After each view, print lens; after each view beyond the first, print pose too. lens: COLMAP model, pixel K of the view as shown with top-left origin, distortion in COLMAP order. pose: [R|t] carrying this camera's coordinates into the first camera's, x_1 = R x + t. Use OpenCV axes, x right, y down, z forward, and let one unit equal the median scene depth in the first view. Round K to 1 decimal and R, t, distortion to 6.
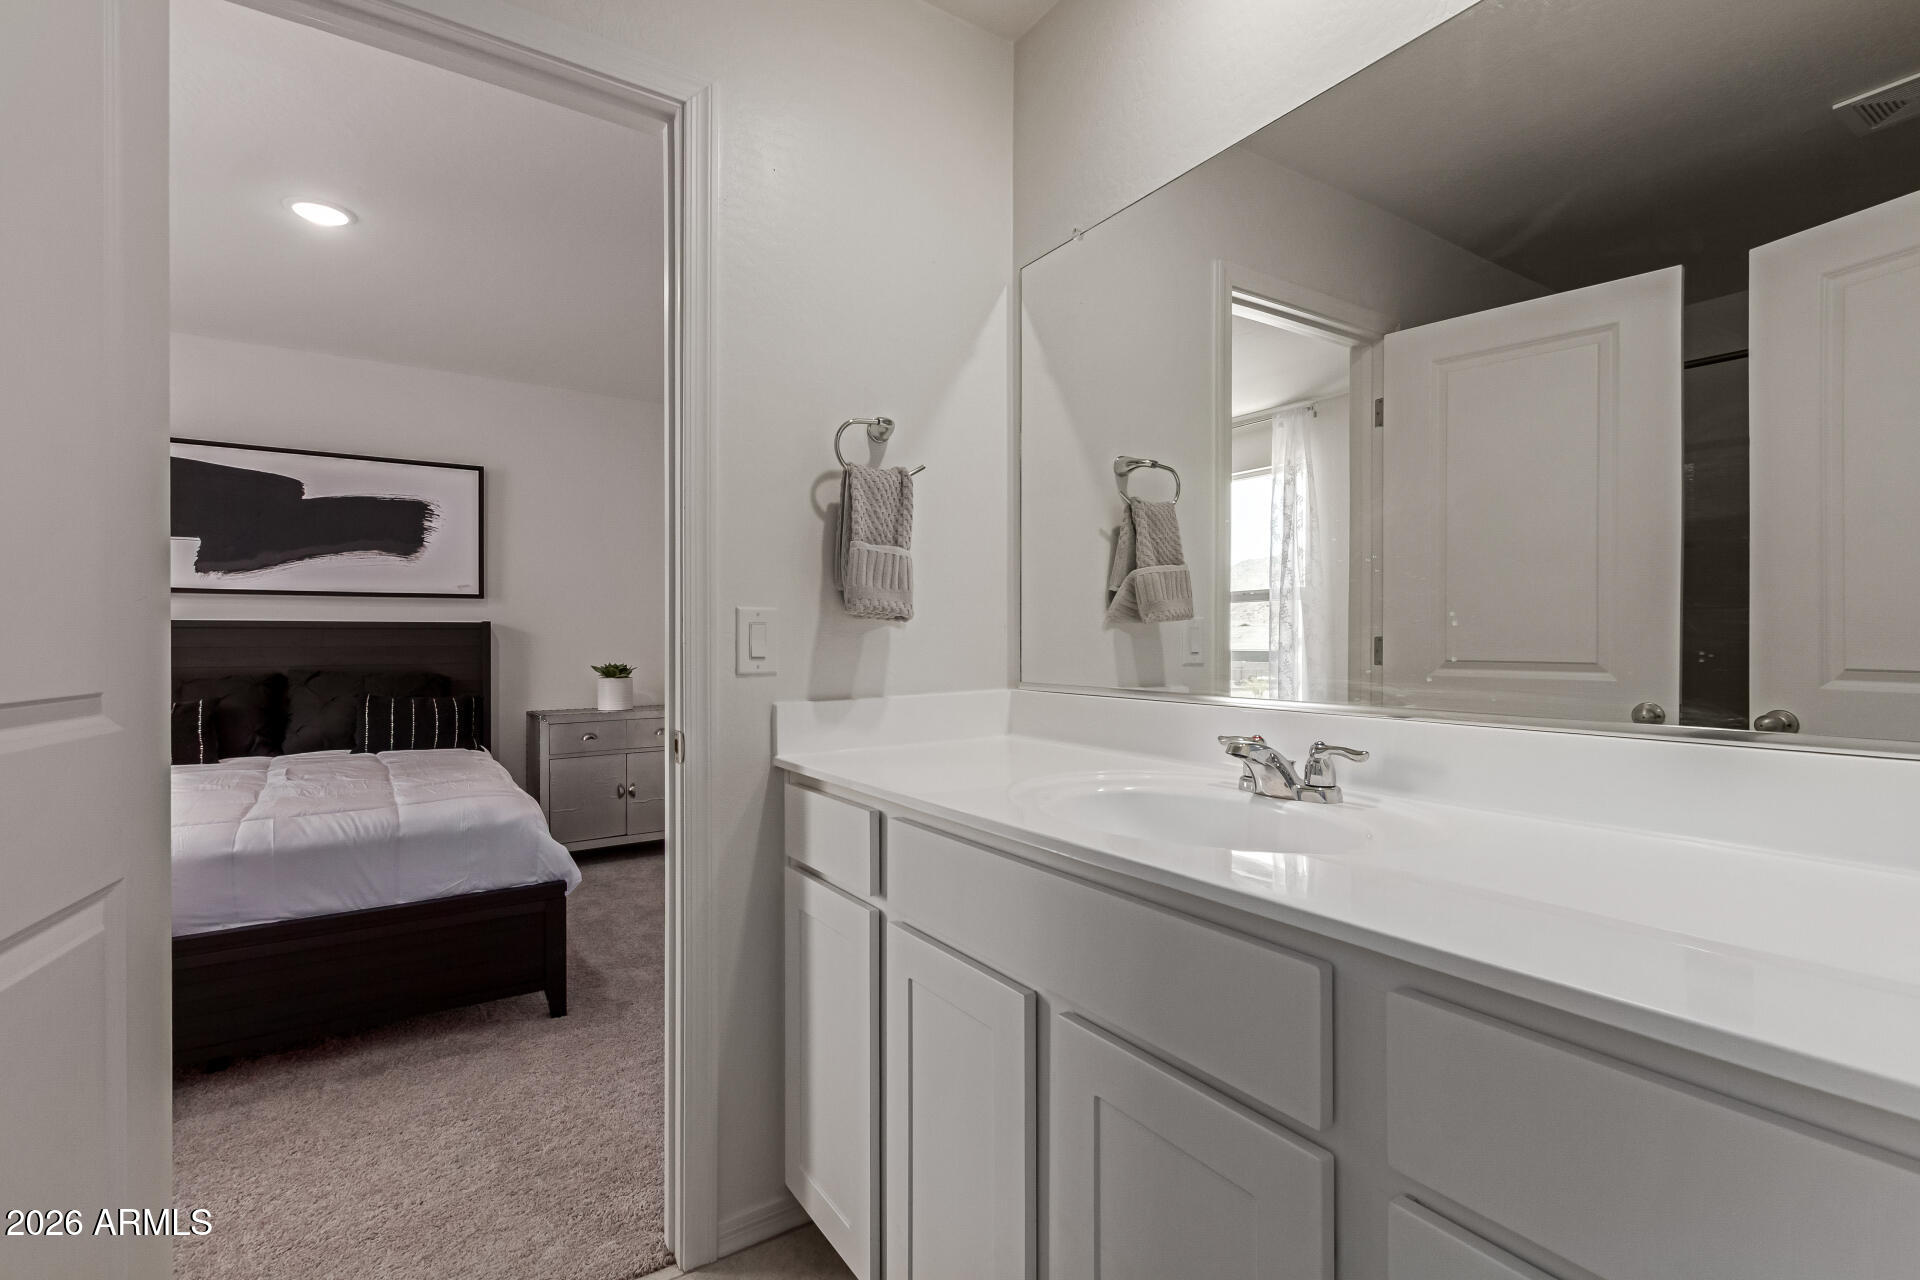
lens RADIAL K [[878.7, 0, 953.2], [0, 878.7, 642.5], [0, 0, 1]] dist [0.000190, -0.000225]
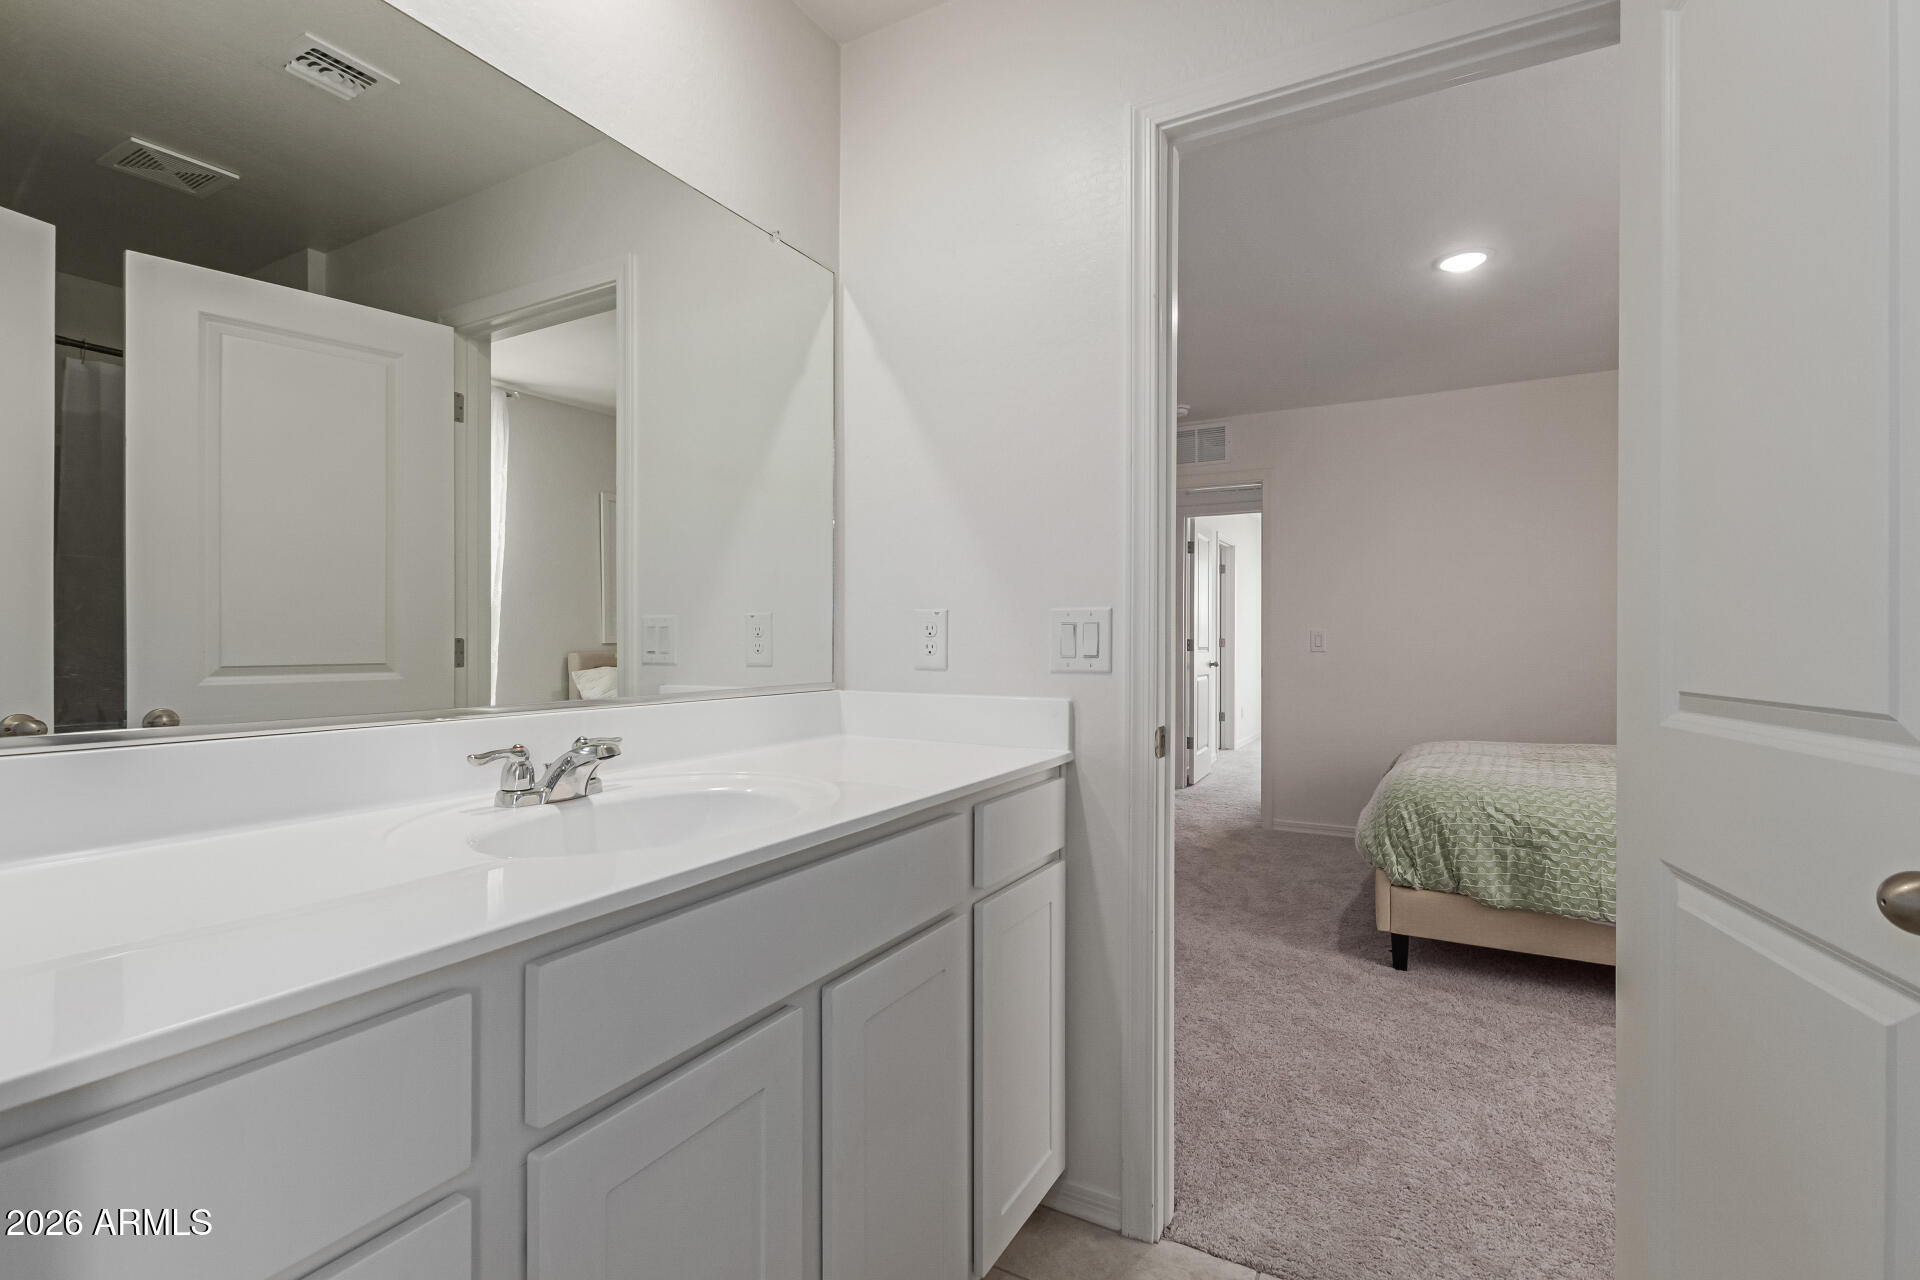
lens RADIAL K [[878.7, 0, 953.2], [0, 878.7, 642.5], [0, 0, 1]] dist [0.000190, -0.000225]
pose [[-0.455811, -0.000997, 0.890076, -1.191368], [0.004066, 0.999987, 0.003202, -0.002484], [-0.890067, 0.005079, -0.455801, 1.802459]]
